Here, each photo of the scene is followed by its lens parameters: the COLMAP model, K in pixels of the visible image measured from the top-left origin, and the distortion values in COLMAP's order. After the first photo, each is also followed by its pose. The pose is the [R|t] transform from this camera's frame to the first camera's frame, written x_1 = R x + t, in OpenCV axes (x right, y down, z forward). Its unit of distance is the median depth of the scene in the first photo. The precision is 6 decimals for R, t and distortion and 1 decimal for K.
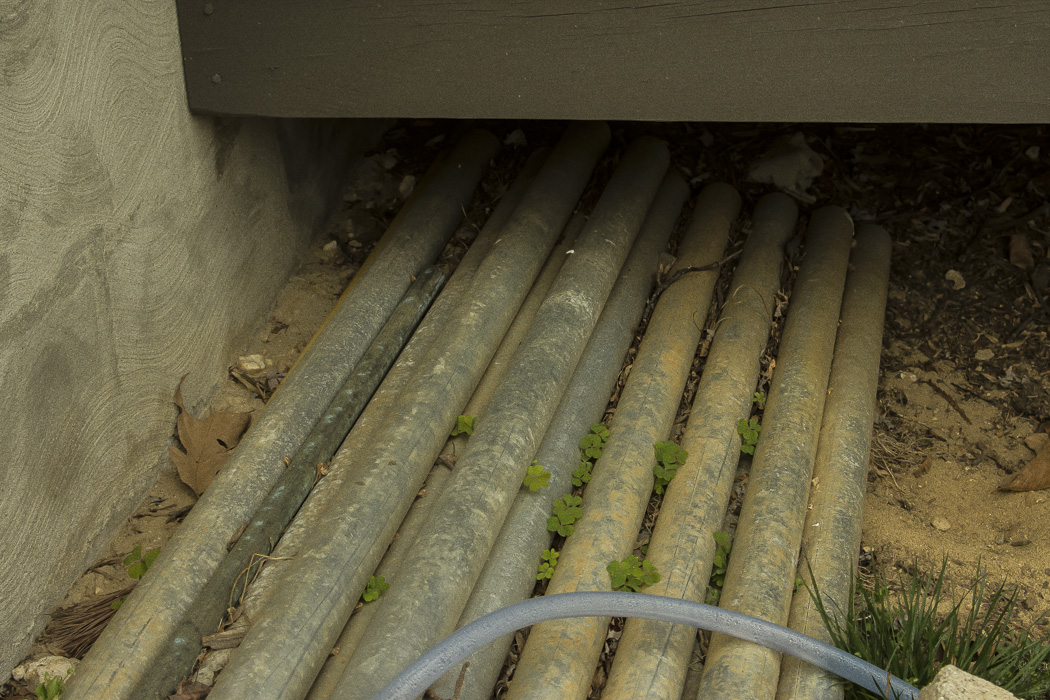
lens RADIAL K [[1944.1, 0, 524.1], [0, 1944.1, 349.4], [0, 0, 1]] dist [0.043289, 0.000000]
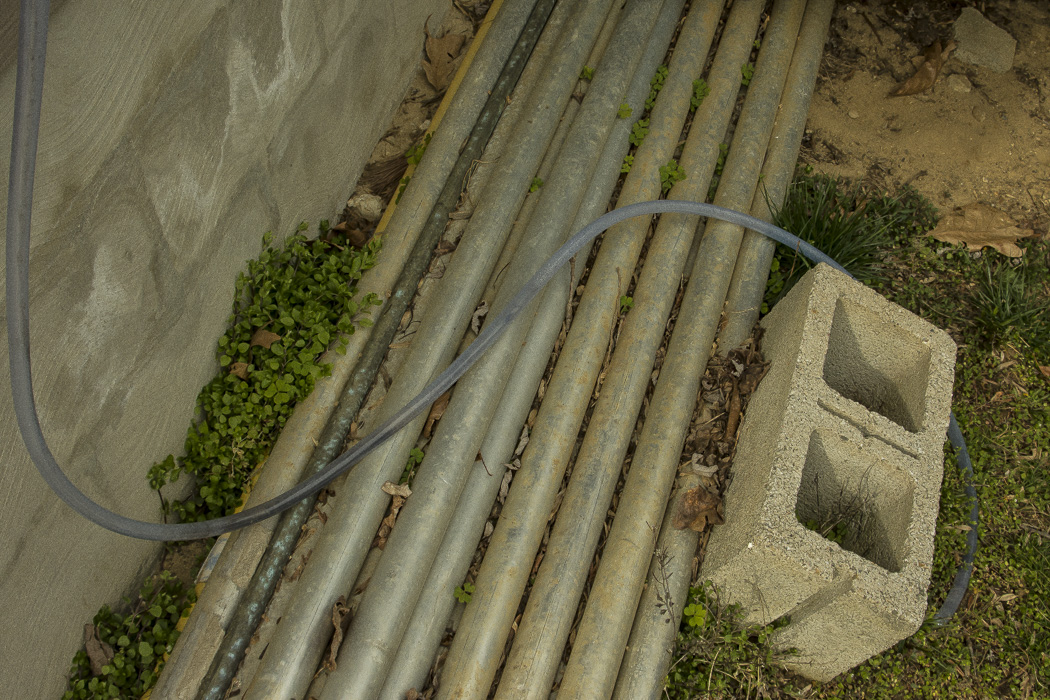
lens RADIAL K [[1325.7, 0, 525.2], [0, 1325.7, 353.5], [0, 0, 1]] dist [-0.129676, 0.000000]
pose [[0.996427, 0.067635, -0.050575, -0.008399], [-0.040250, 0.906786, 0.419666, -0.229054], [0.074245, -0.416131, 0.906269, -0.213016]]
